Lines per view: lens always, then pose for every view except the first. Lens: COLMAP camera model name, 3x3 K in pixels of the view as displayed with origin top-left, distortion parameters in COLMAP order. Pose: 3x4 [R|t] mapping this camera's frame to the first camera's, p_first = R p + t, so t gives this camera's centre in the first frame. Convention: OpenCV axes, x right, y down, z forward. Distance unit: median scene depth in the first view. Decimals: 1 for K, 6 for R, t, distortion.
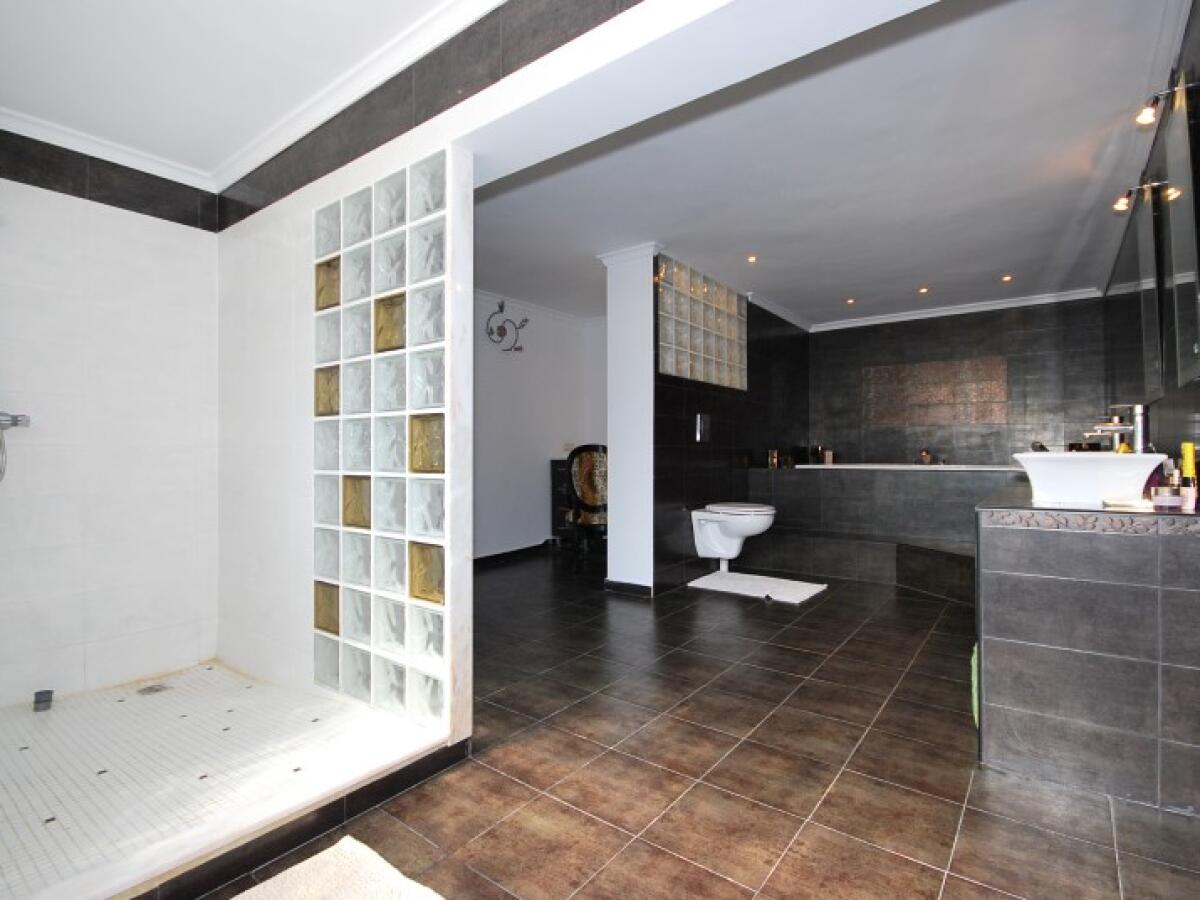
lens RADIAL K [[591.3, 0, 600.0], [0, 591.3, 450.0], [0, 0, 1]] dist [-0.012225, -0.000161]
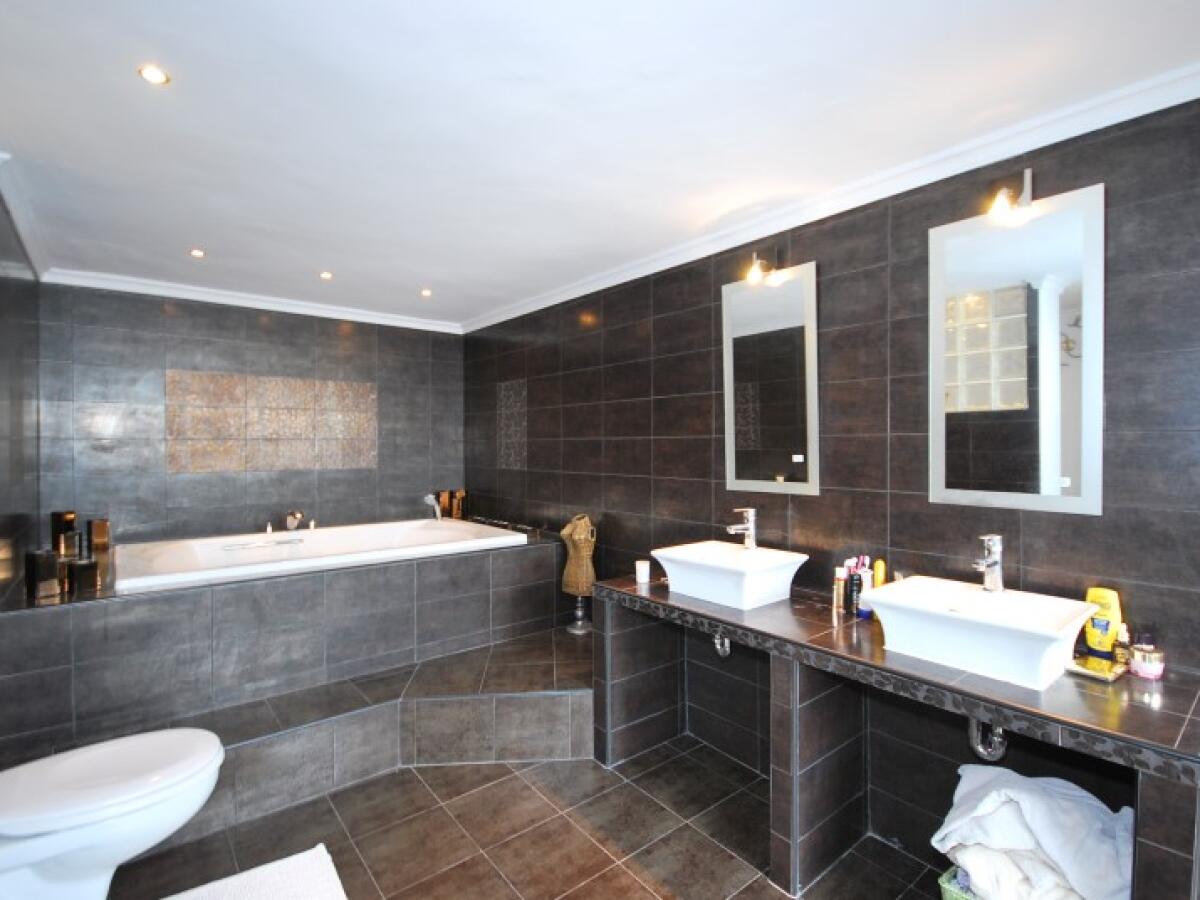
lens RADIAL K [[591.3, 0, 600.0], [0, 591.3, 450.0], [0, 0, 1]] dist [-0.012225, -0.000161]
pose [[0.231471, -0.010959, 0.972780, -0.020226], [-0.008170, 0.999879, 0.013208, -0.078285], [-0.972808, -0.011005, 0.231353, 0.492681]]
